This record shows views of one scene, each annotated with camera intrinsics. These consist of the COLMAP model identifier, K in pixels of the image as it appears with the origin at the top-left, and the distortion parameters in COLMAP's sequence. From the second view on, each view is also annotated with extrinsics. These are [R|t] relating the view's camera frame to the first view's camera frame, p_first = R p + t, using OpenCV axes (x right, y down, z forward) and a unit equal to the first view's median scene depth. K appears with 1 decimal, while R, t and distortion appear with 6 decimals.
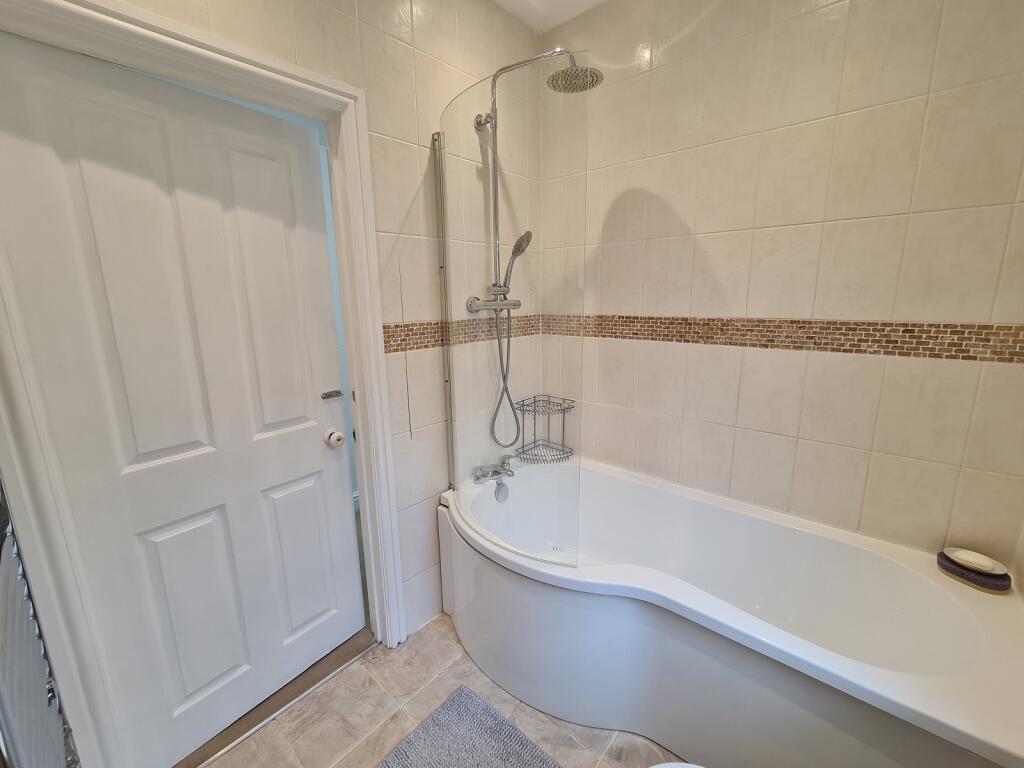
lens RADIAL K [[418.7, 0, 509.0], [0, 418.7, 377.6], [0, 0, 1]] dist [-0.002445, 0.000887]
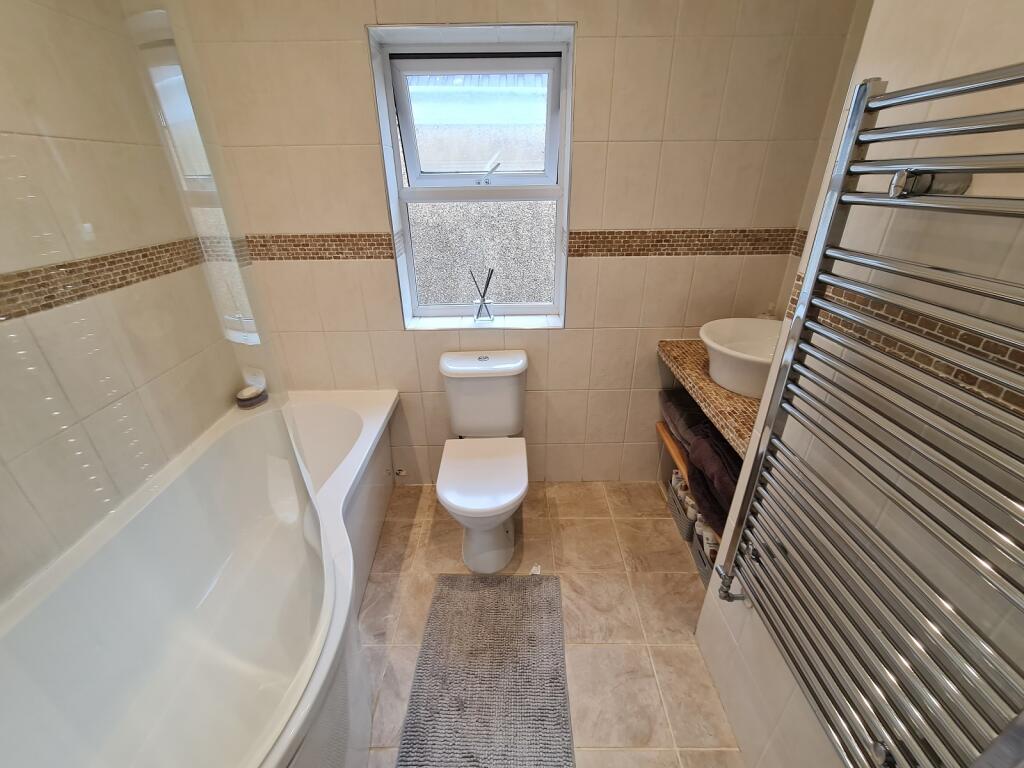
lens RADIAL K [[418.7, 0, 510.1], [0, 418.7, 381.5], [0, 0, 1]] dist [-0.002445, 0.000887]
pose [[-0.655189, -0.309794, 0.689025, -0.525332], [0.174237, 0.825500, 0.536835, -0.240377], [-0.735098, 0.471782, -0.486880, 0.890991]]
